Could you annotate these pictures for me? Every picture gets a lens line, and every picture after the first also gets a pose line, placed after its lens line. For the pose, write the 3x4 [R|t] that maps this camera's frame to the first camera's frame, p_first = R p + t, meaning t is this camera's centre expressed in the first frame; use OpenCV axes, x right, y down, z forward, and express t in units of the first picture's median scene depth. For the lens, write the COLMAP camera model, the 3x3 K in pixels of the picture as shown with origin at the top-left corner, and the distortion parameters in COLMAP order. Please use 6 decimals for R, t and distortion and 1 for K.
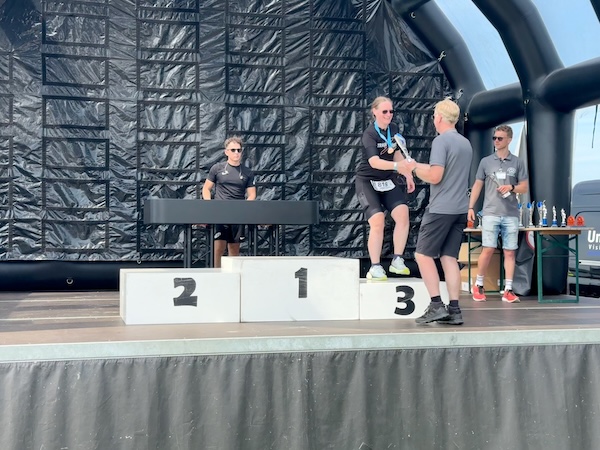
lens RADIAL K [[918.6, 0, 299.7], [0, 918.6, 230.8], [0, 0, 1]] dist [0.014750, 0.000000]
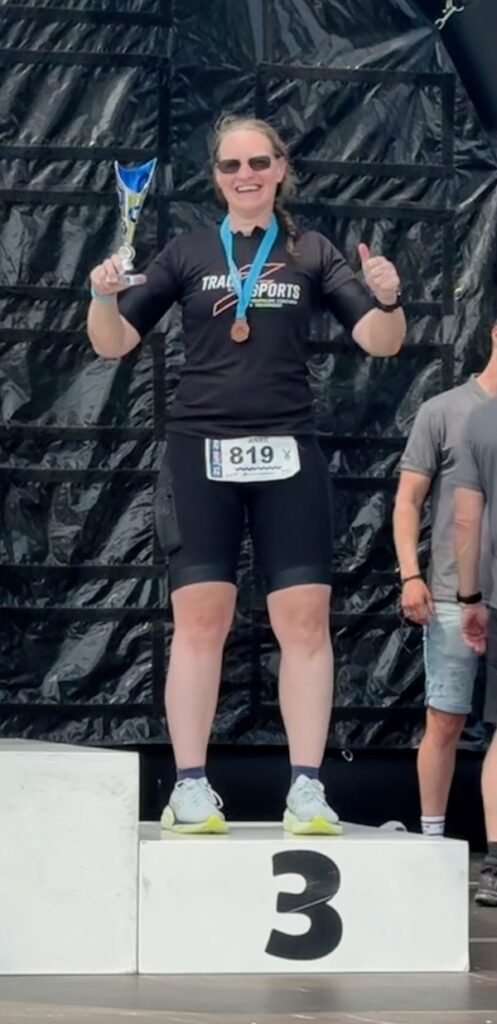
lens RADIAL K [[1360.5, 0, 249.1], [0, 1360.5, 512.9], [0, 0, 1]] dist [-0.005434, 0.000000]
pose [[0.988926, 0.018377, 0.147265, 0.007584], [-0.008851, 0.997841, -0.065084, -0.002655], [-0.148143, 0.063060, 0.986953, 0.121693]]
